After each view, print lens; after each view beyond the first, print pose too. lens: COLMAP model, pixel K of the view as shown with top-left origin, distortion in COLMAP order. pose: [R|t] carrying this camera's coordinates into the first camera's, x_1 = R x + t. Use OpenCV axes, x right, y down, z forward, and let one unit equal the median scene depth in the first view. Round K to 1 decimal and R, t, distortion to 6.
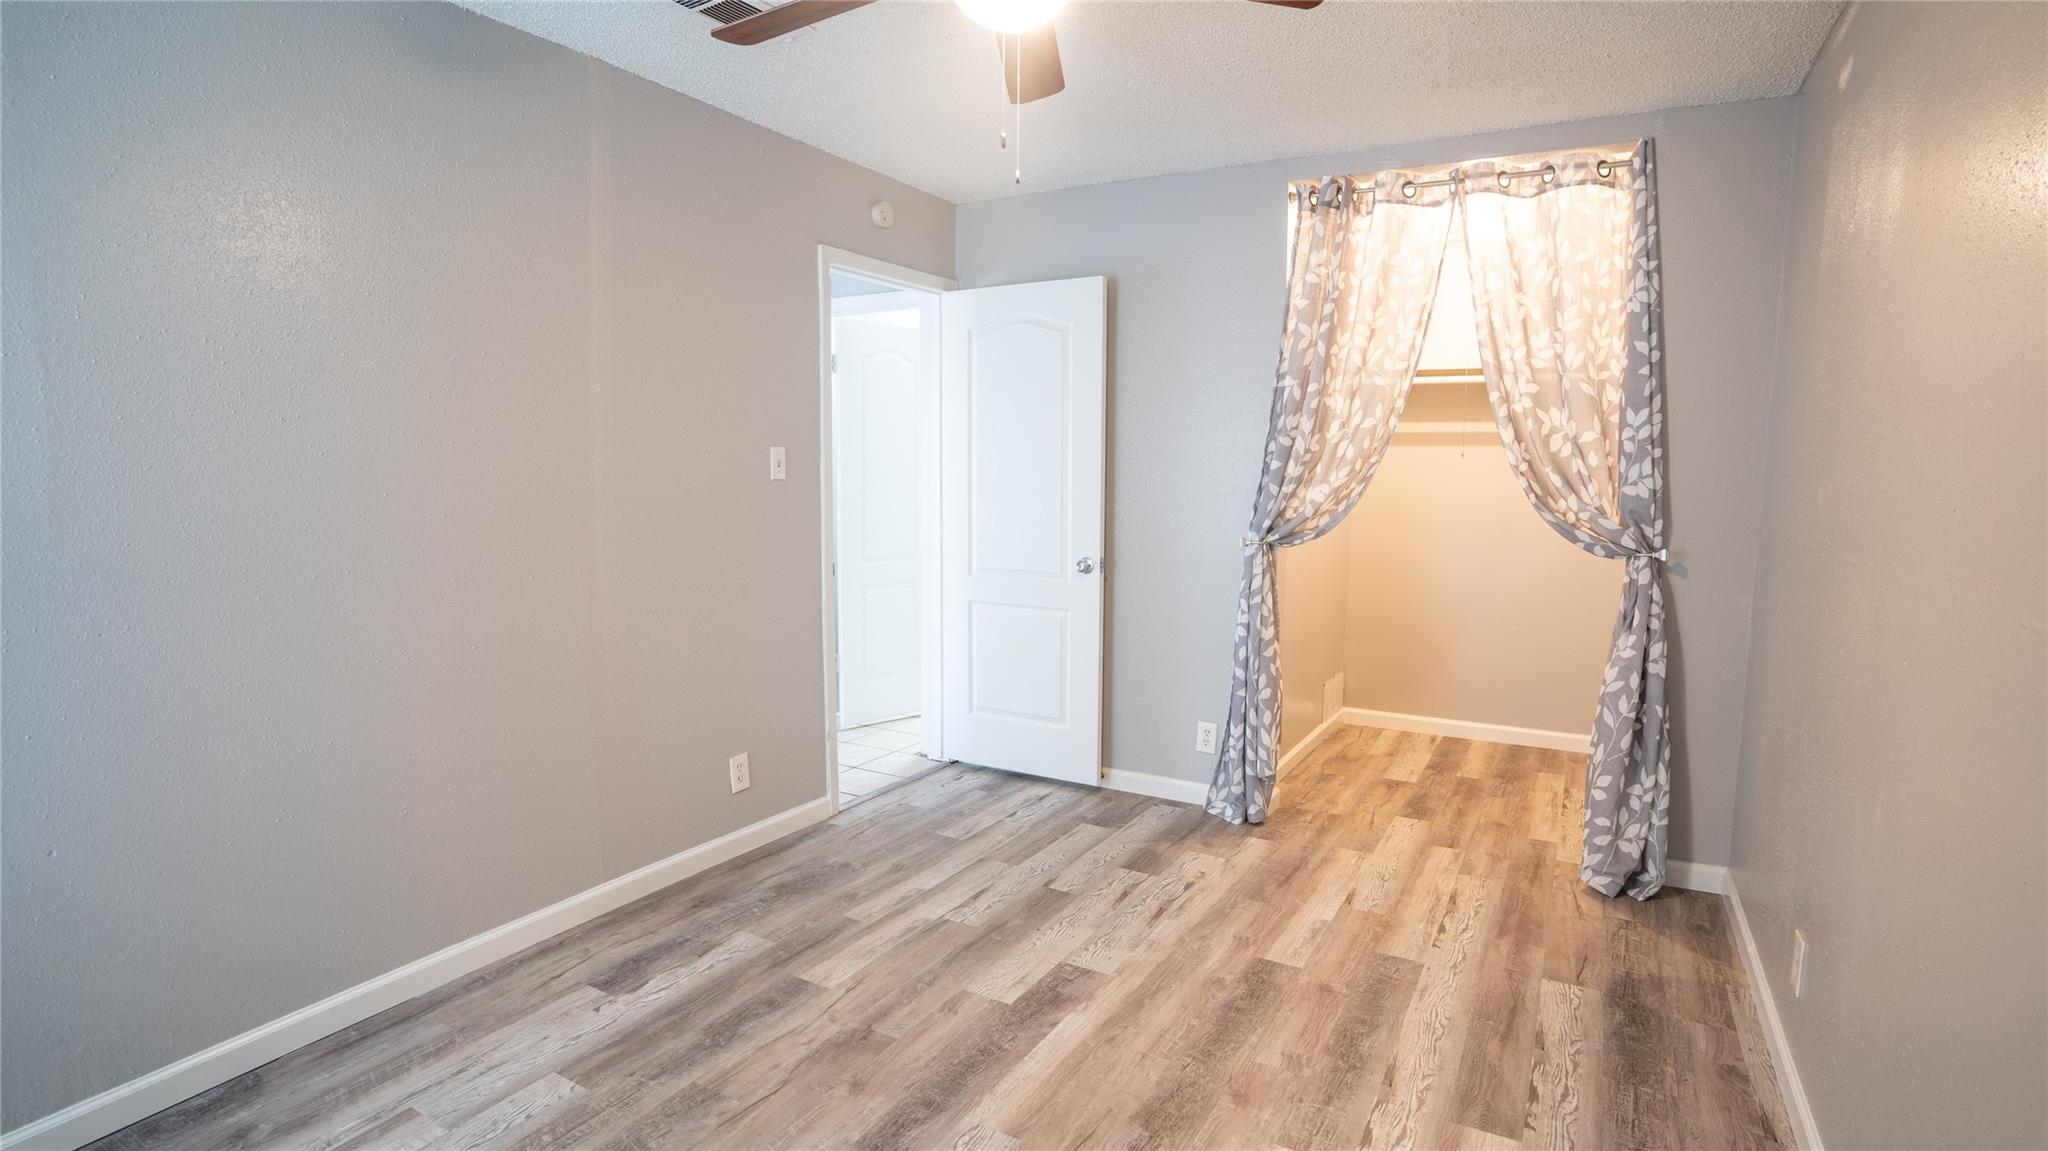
lens RADIAL K [[1004.4, 0, 1039.2], [0, 1004.4, 579.7], [0, 0, 1]] dist [-0.080619, 0.035947]
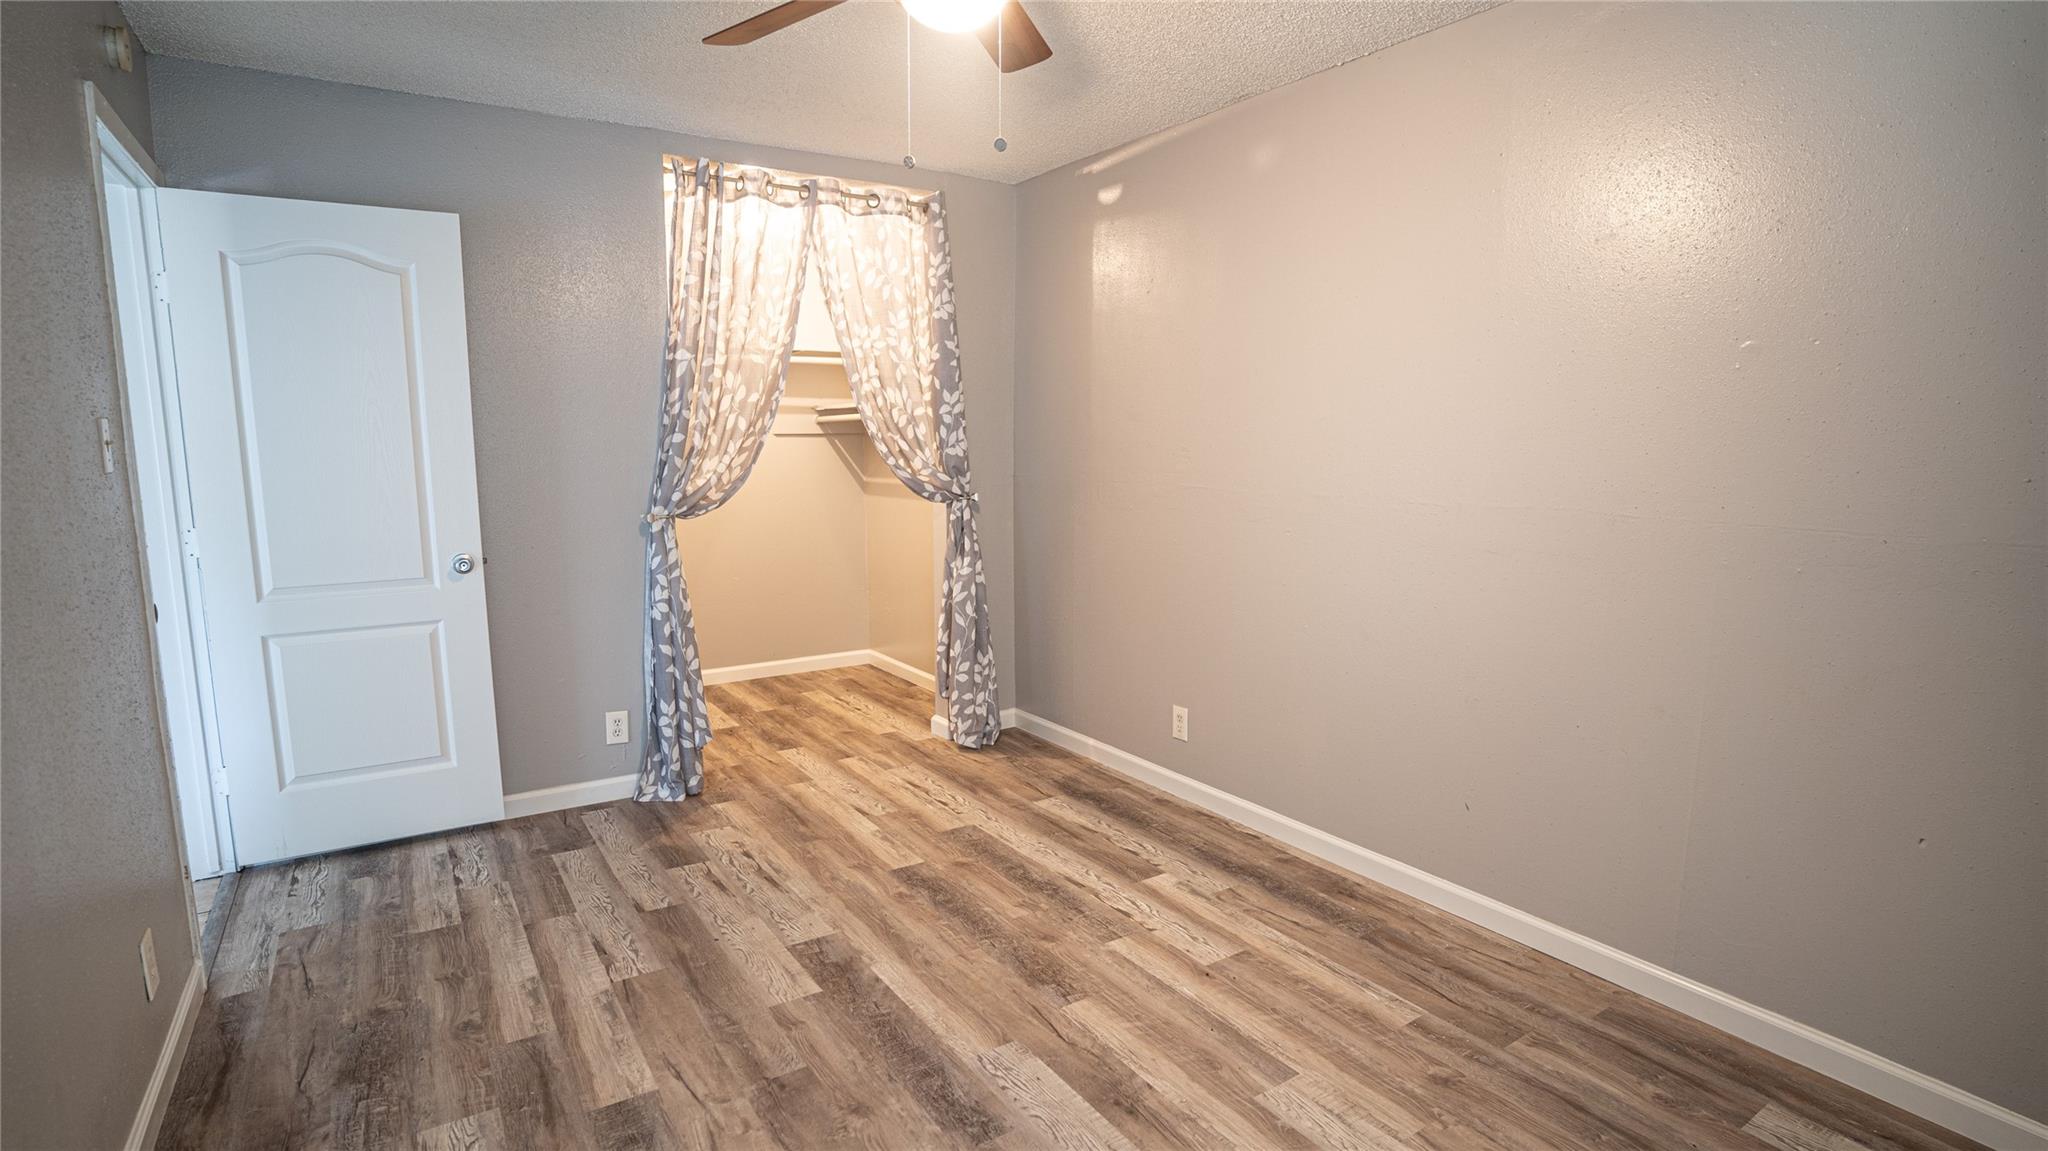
lens RADIAL K [[1004.4, 0, 1029.1], [0, 1004.4, 571.6], [0, 0, 1]] dist [-0.080619, 0.035947]
pose [[0.452534, -0.126803, 0.882686, -0.596578], [0.107507, 0.990377, 0.087157, -0.036024], [-0.885243, 0.055454, 0.461811, 0.275943]]
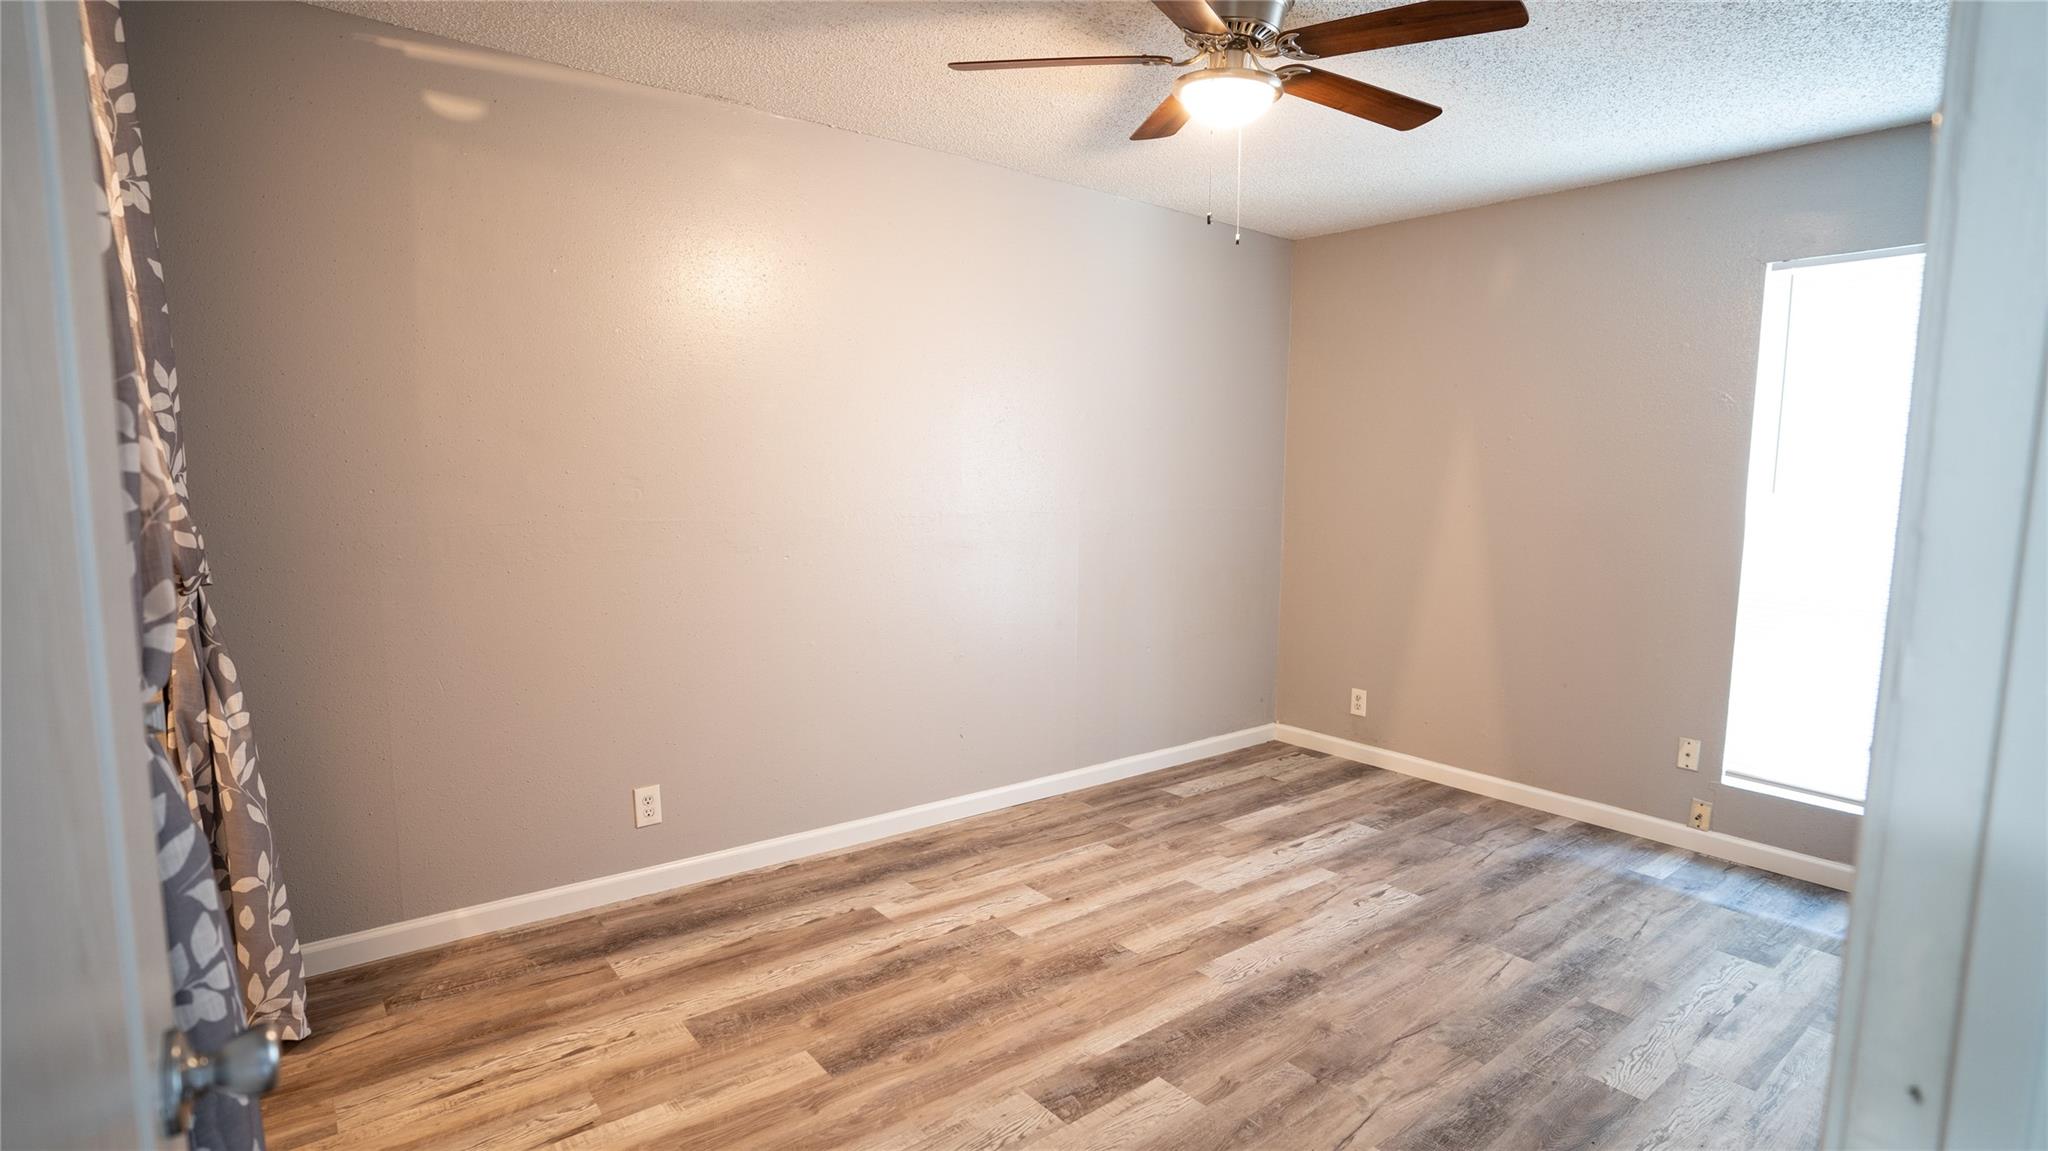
lens RADIAL K [[1004.4, 0, 1032.8], [0, 1004.4, 582.4], [0, 0, 1]] dist [-0.080619, 0.035947]
pose [[-0.927207, -0.063983, 0.369044, -0.178030], [0.022073, 0.974254, 0.224370, -0.164561], [-0.373899, 0.216183, -0.901923, 1.395246]]
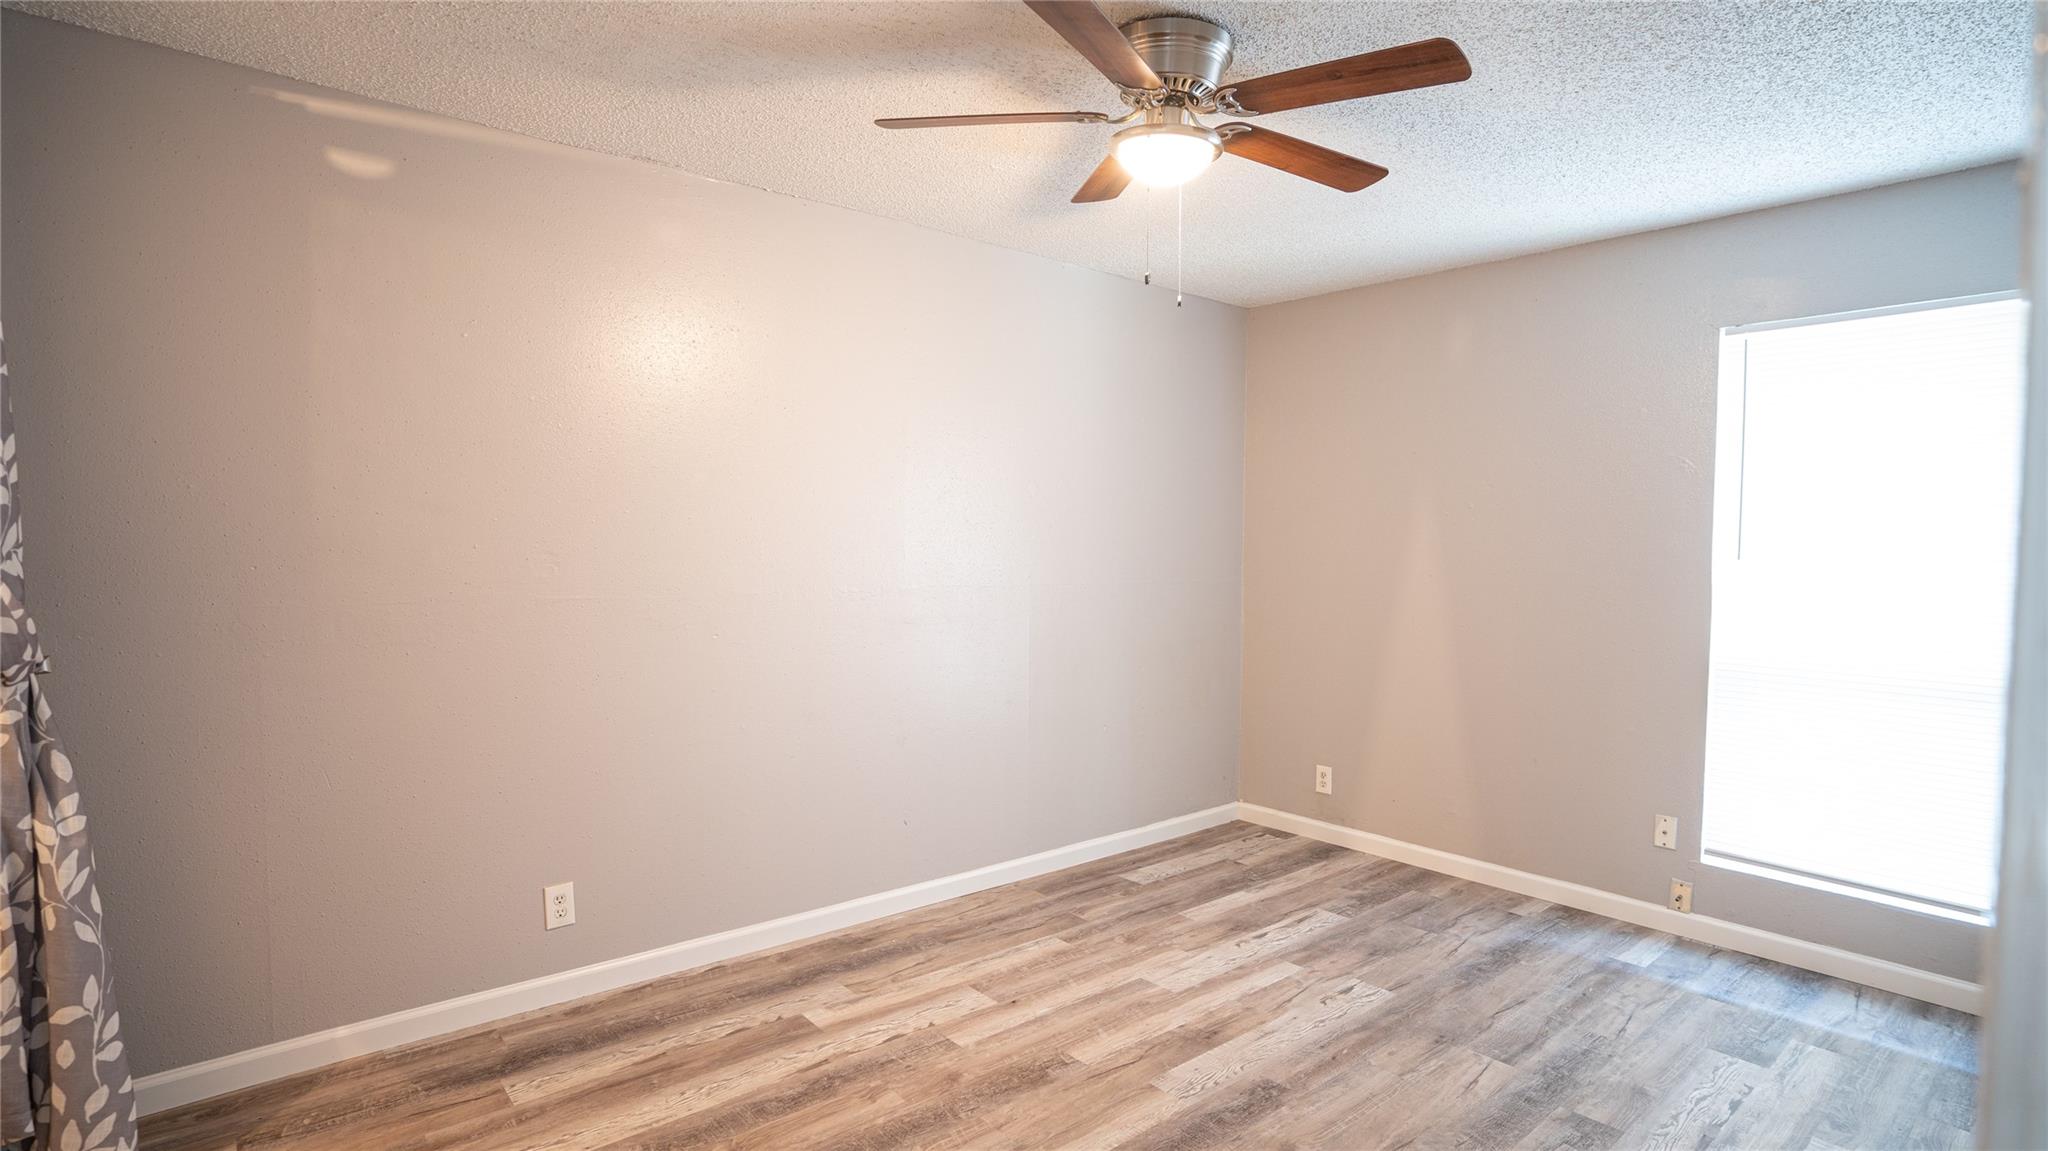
lens RADIAL K [[1004.4, 0, 1032.8], [0, 1004.4, 583.0], [0, 0, 1]] dist [-0.080619, 0.035947]
pose [[-0.938050, -0.032628, 0.344960, -0.183985], [0.023690, 0.987188, 0.157792, -0.160491], [-0.345689, 0.156189, -0.925259, 1.335694]]
